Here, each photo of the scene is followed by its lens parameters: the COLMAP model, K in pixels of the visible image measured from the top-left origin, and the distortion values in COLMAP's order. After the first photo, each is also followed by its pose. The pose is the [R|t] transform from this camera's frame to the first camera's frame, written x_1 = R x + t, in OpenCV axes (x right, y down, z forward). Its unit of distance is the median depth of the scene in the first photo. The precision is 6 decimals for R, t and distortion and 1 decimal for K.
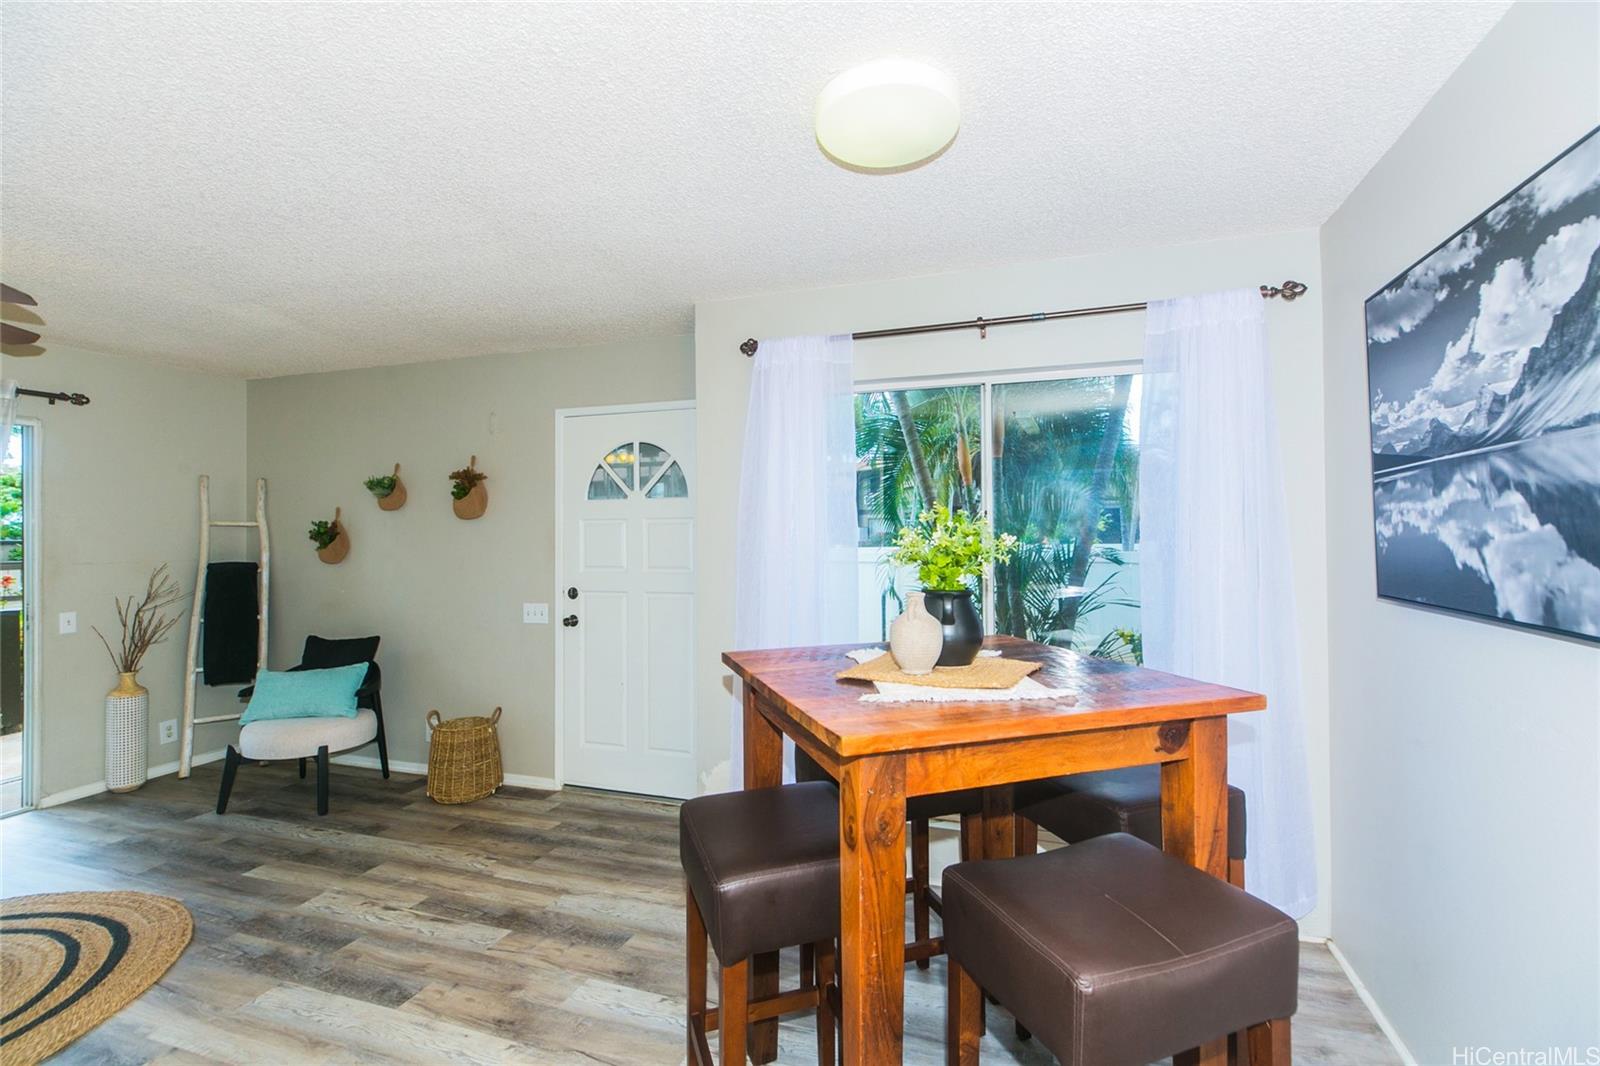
lens RADIAL K [[717.0, 0, 835.6], [0, 717.0, 511.2], [0, 0, 1]] dist [-0.003656, -0.000576]
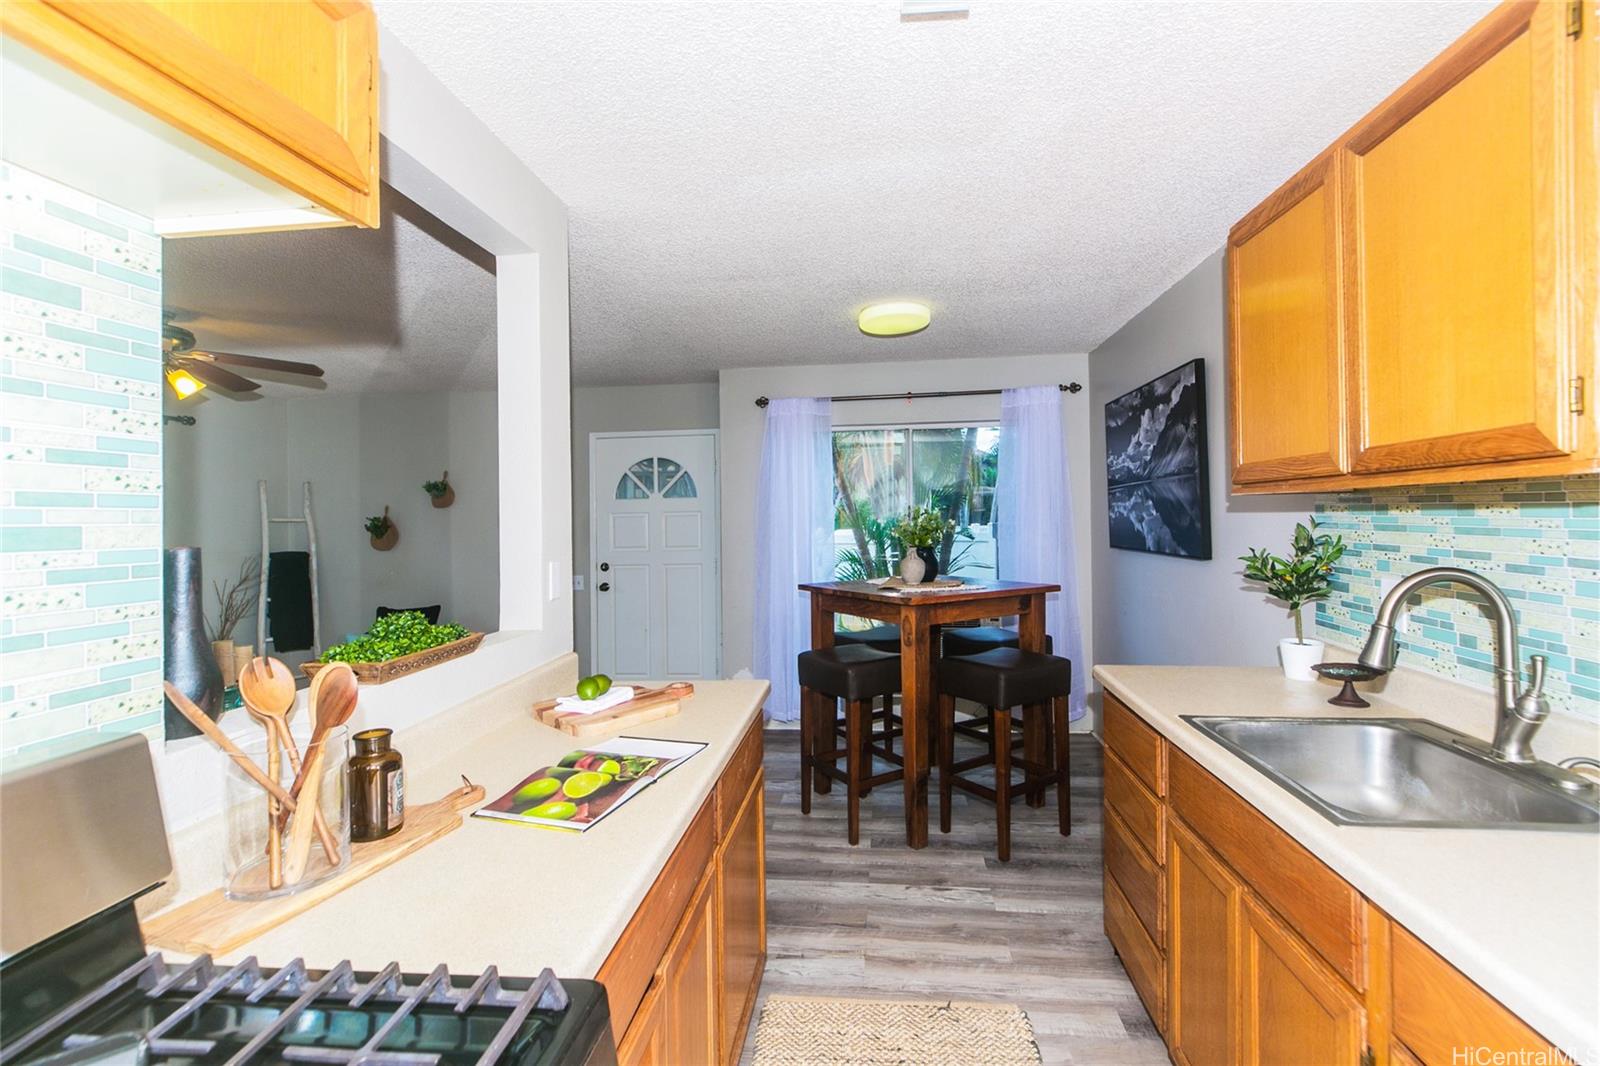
lens RADIAL K [[704.7, 0, 825.6], [0, 704.7, 518.8], [0, 0, 1]] dist [0.000690, -0.000285]
pose [[0.976664, -0.012709, 0.214395, -0.486843], [0.006917, 0.999591, 0.027743, -0.025123], [-0.214660, -0.025613, 0.976353, -0.818594]]
